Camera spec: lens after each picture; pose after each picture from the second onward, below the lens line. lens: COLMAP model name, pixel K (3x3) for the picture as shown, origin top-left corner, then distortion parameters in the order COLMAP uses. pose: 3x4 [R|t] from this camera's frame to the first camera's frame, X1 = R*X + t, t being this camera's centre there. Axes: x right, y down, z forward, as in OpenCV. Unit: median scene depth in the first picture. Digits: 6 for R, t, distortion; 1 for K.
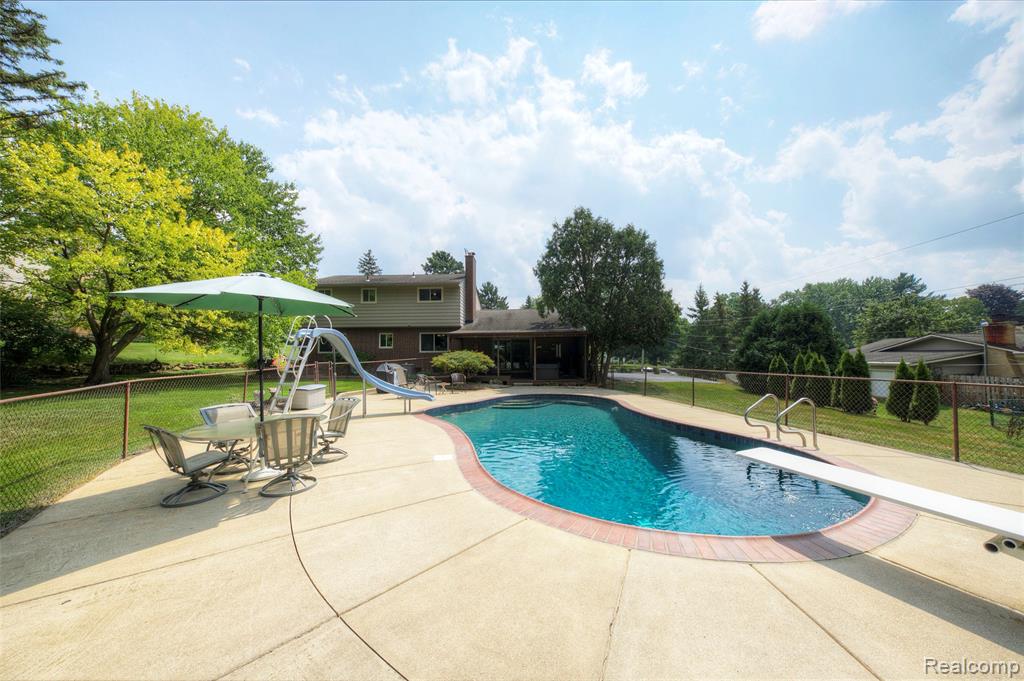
lens RADIAL K [[354.1, 0, 513.7], [0, 354.1, 338.6], [0, 0, 1]] dist [0.000466, -0.002050]
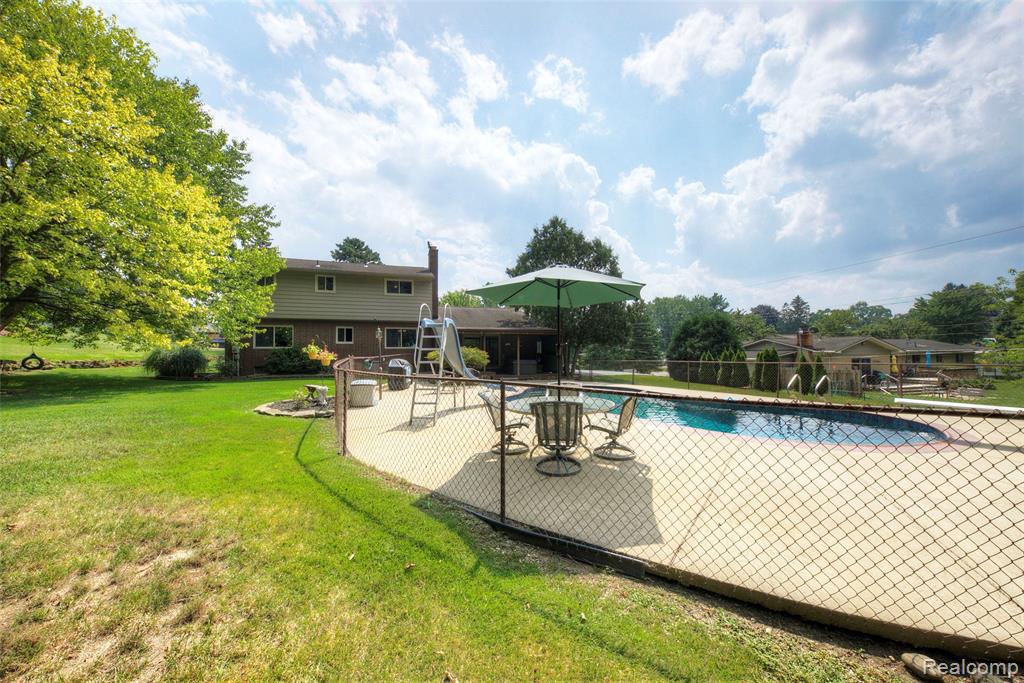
lens RADIAL K [[358.0, 0, 509.7], [0, 358.0, 346.1], [0, 0, 1]] dist [0.019362, -0.011953]
pose [[0.938619, 0.010136, 0.344808, -0.150504], [-0.016745, 0.999729, 0.016192, 0.006177], [-0.344550, -0.020972, 0.938534, 0.001116]]
